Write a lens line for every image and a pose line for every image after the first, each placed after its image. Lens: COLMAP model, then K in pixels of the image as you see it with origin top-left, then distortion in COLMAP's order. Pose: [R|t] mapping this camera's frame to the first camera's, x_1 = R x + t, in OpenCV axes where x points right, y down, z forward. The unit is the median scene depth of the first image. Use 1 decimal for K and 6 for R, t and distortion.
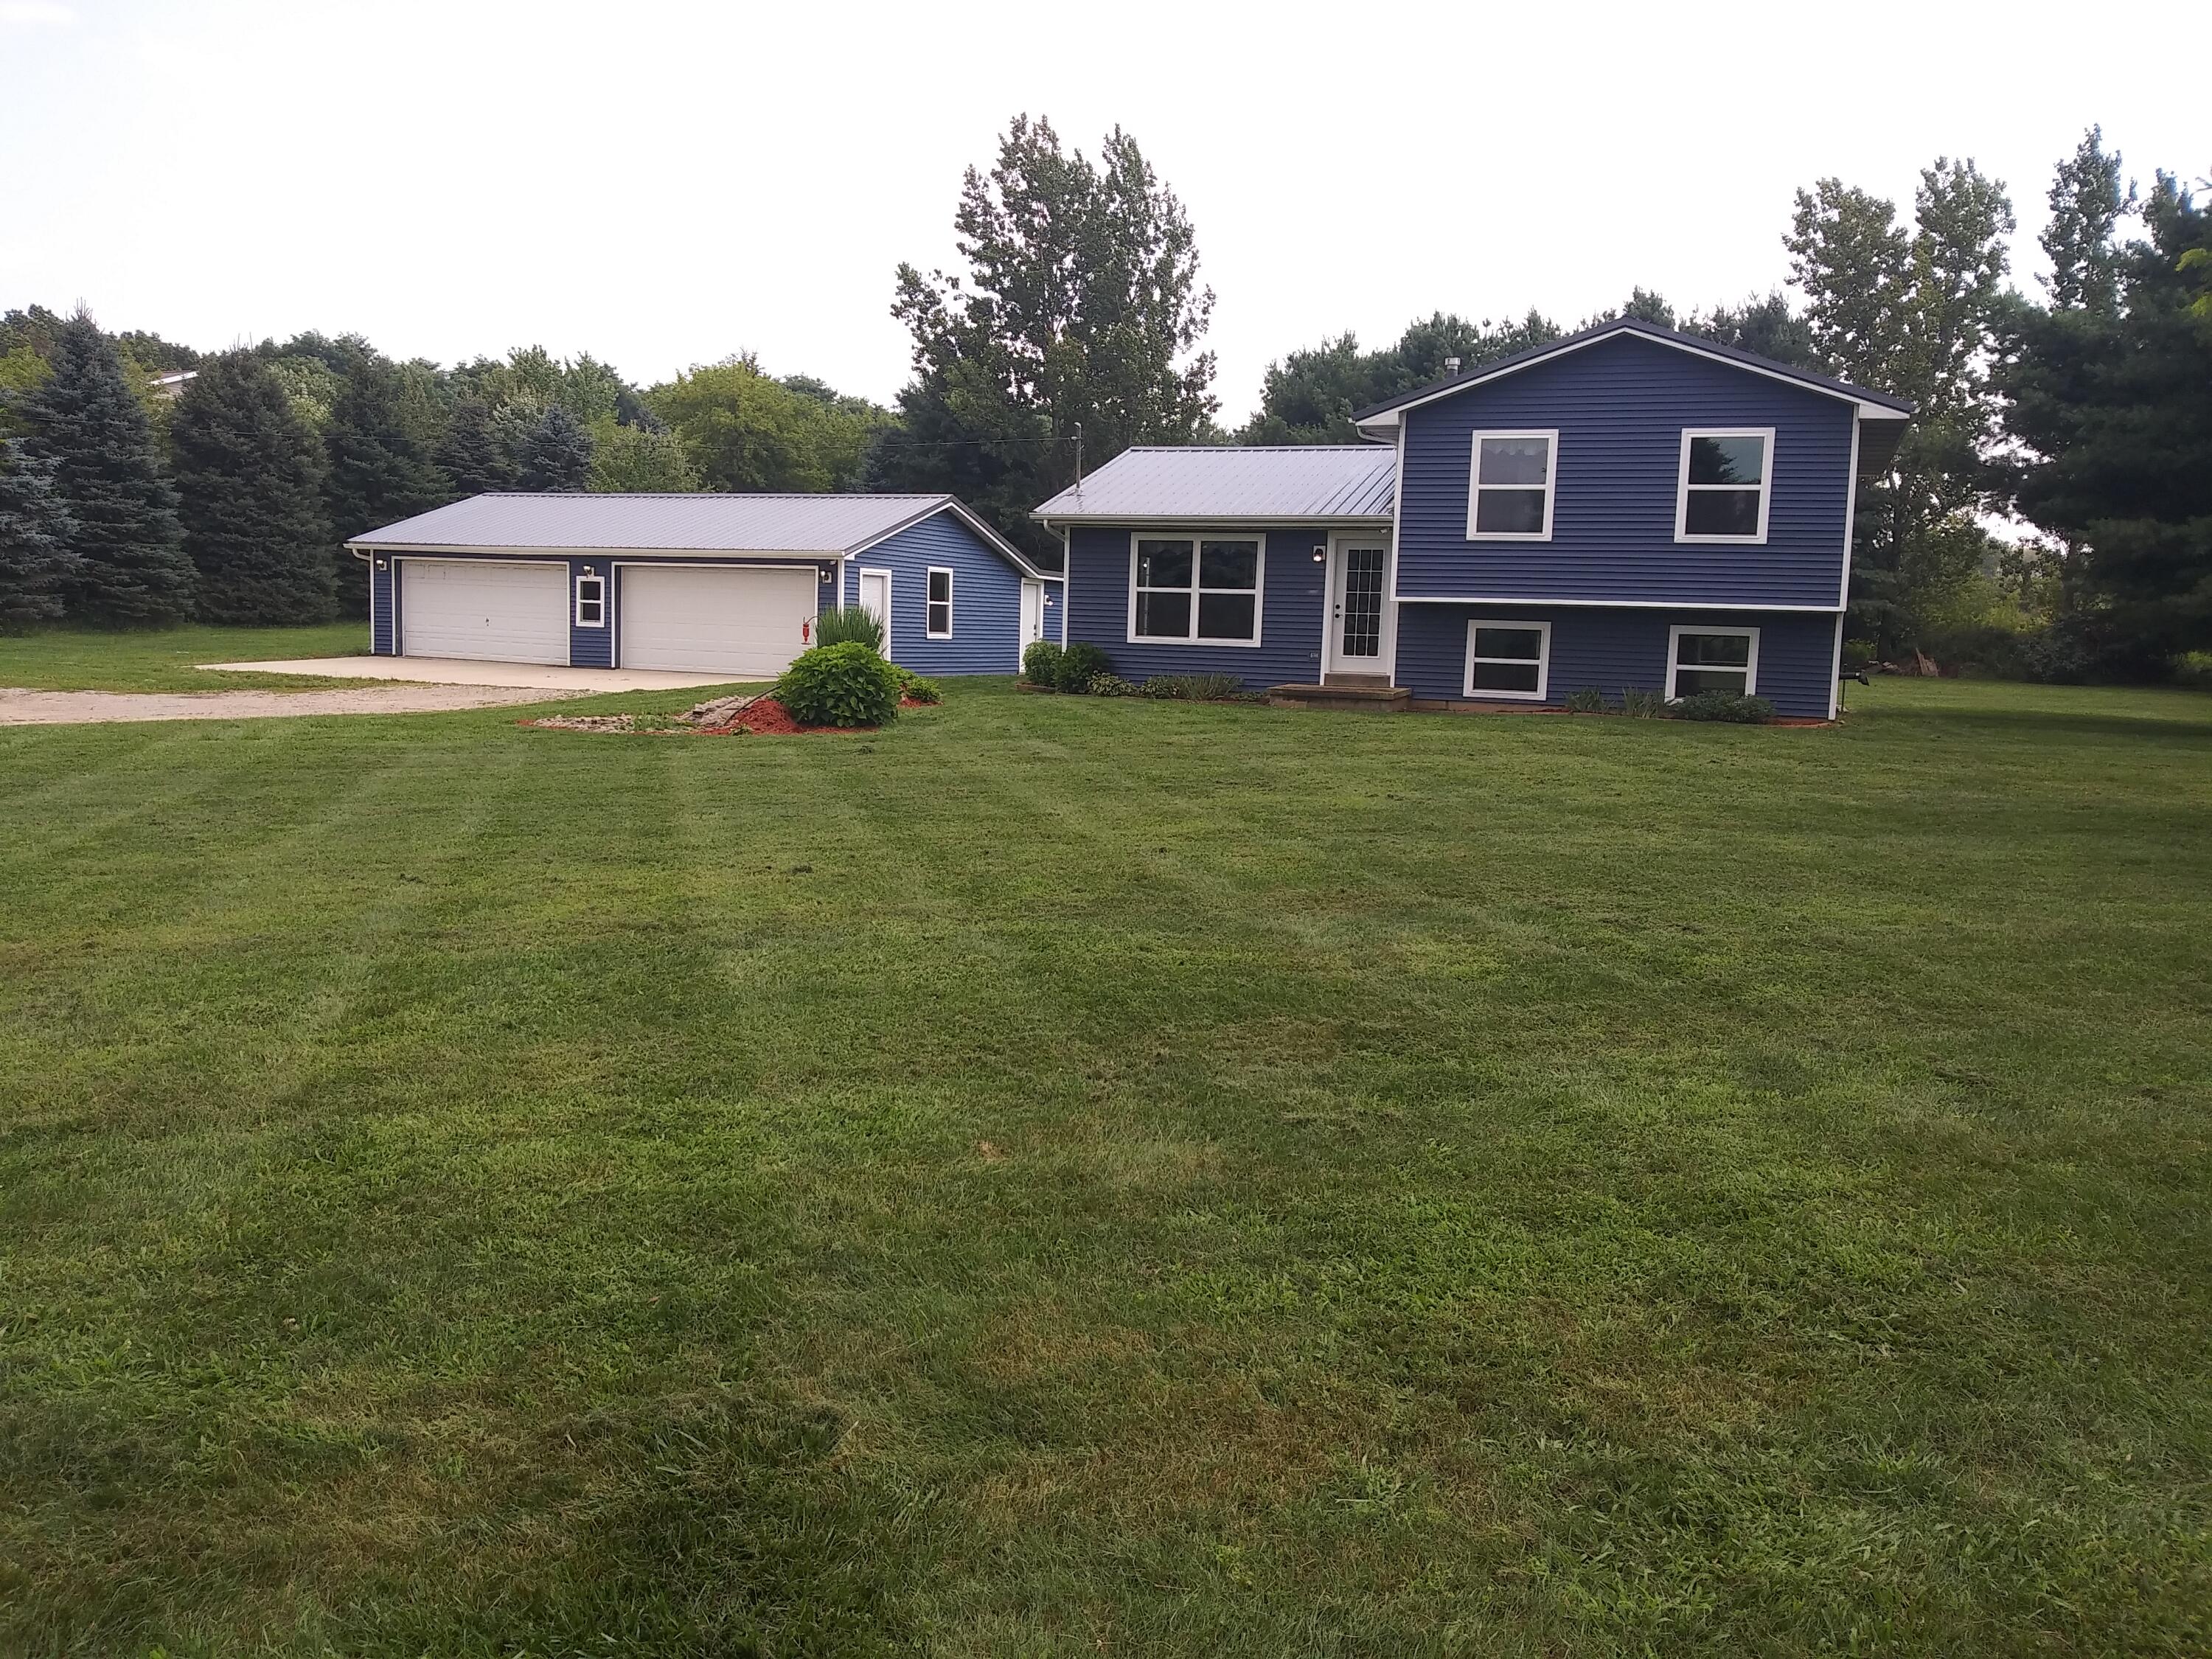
lens RADIAL K [[1696.1, 0, 1115.9], [0, 1696.1, 810.0], [0, 0, 1]] dist [-0.016706, -0.003426]
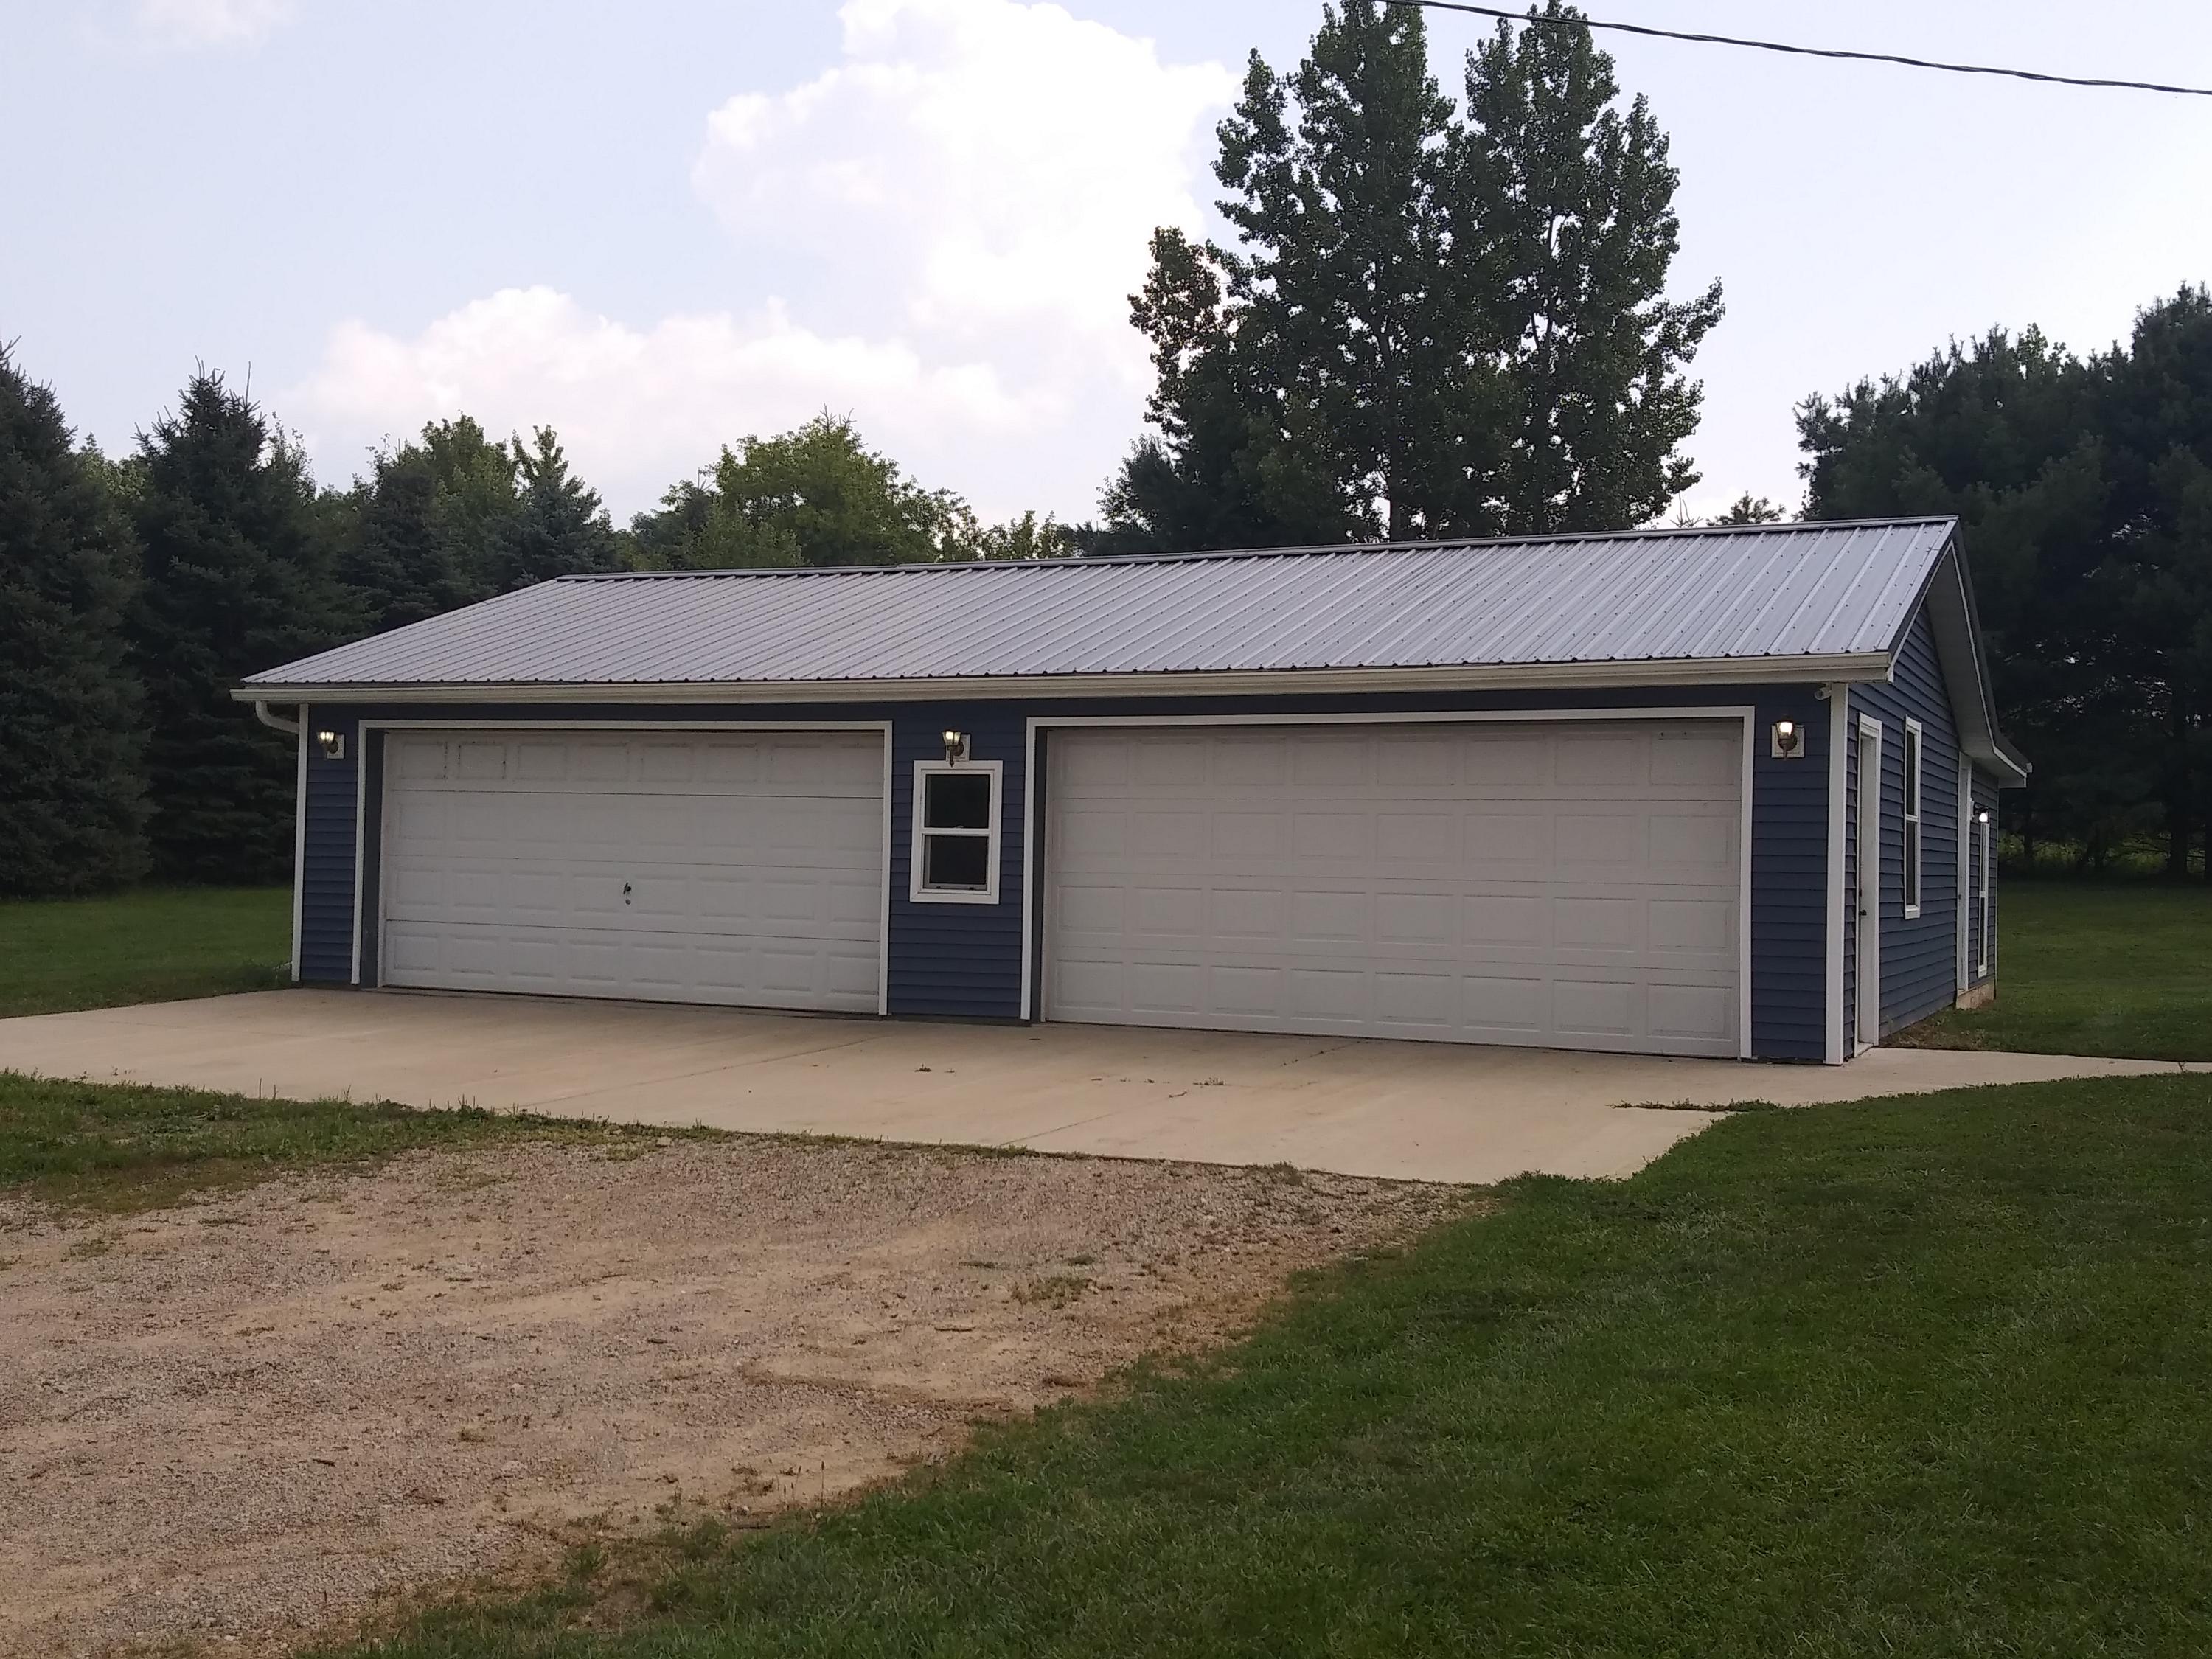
lens RADIAL K [[2276.9, 0, 1106.0], [0, 2276.9, 829.5], [0, 0, 1]] dist [0.010676, -0.026137]
pose [[0.999843, -0.015369, -0.008796, -0.183044], [0.014160, 0.992182, -0.123997, -0.043377], [0.010633, 0.123853, 0.992244, 0.356637]]
